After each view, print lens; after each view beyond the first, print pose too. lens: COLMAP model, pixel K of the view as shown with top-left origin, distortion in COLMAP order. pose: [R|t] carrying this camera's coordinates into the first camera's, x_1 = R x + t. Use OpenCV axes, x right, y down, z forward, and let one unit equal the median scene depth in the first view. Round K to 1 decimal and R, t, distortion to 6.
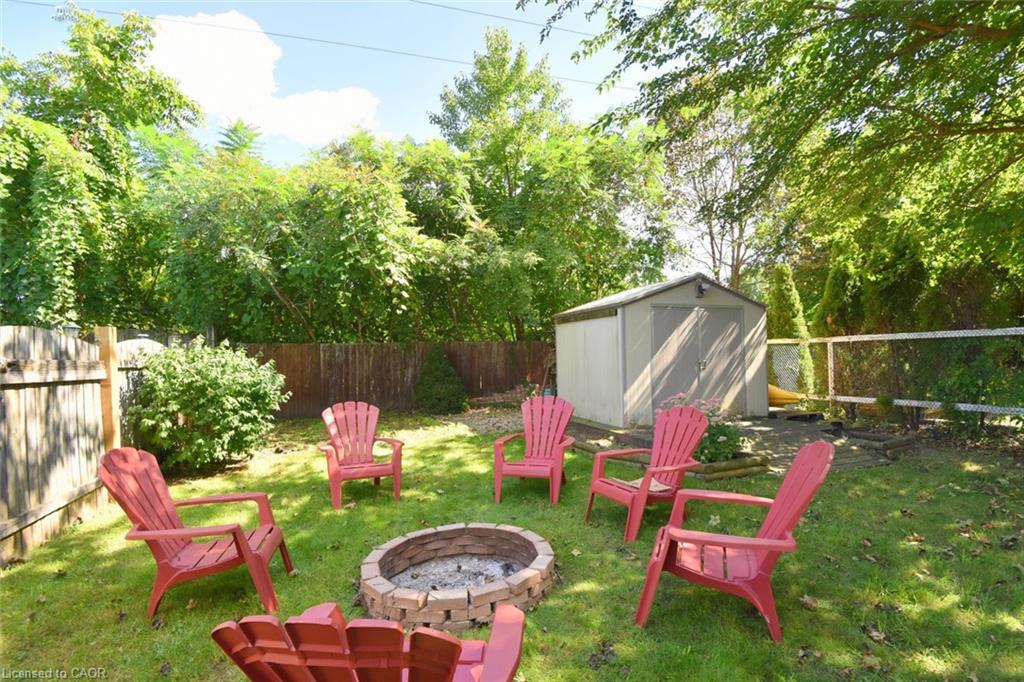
lens RADIAL K [[502.1, 0, 519.7], [0, 502.1, 344.1], [0, 0, 1]] dist [-0.038450, -0.000165]
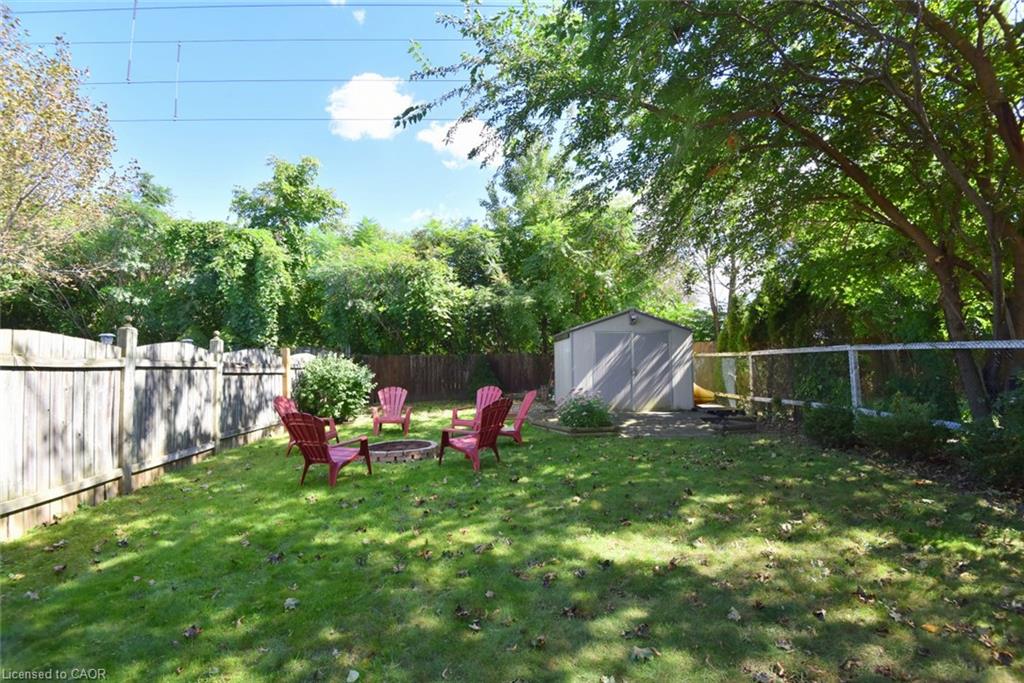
lens RADIAL K [[466.6, 0, 512.0], [0, 466.6, 341.5], [0, 0, 1]] dist [0.001226, -0.000028]
pose [[0.957031, -0.005233, -0.289939, 0.400245], [-0.001657, 0.999722, -0.023510, -0.011026], [0.289982, 0.022980, 0.956756, -0.379230]]
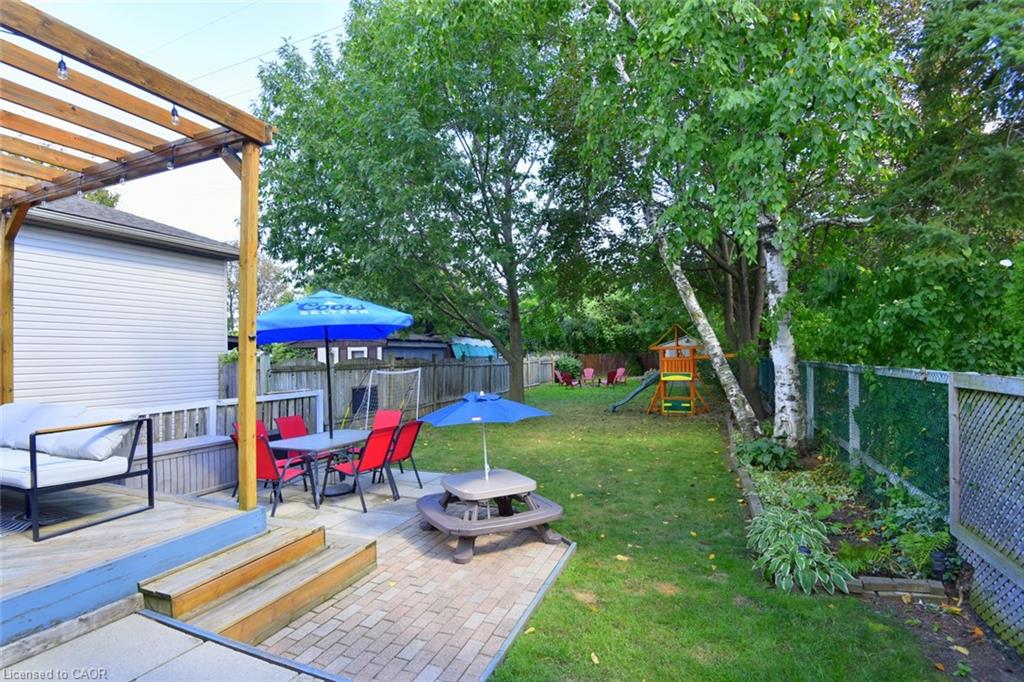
lens RADIAL K [[502.1, 0, 519.7], [0, 502.1, 344.1], [0, 0, 1]] dist [-0.038450, -0.000165]
pose [[0.751003, -0.012301, -0.660185, 1.734379], [0.023123, 0.999703, 0.007677, -0.130473], [0.659894, -0.021031, 0.751064, -2.311484]]
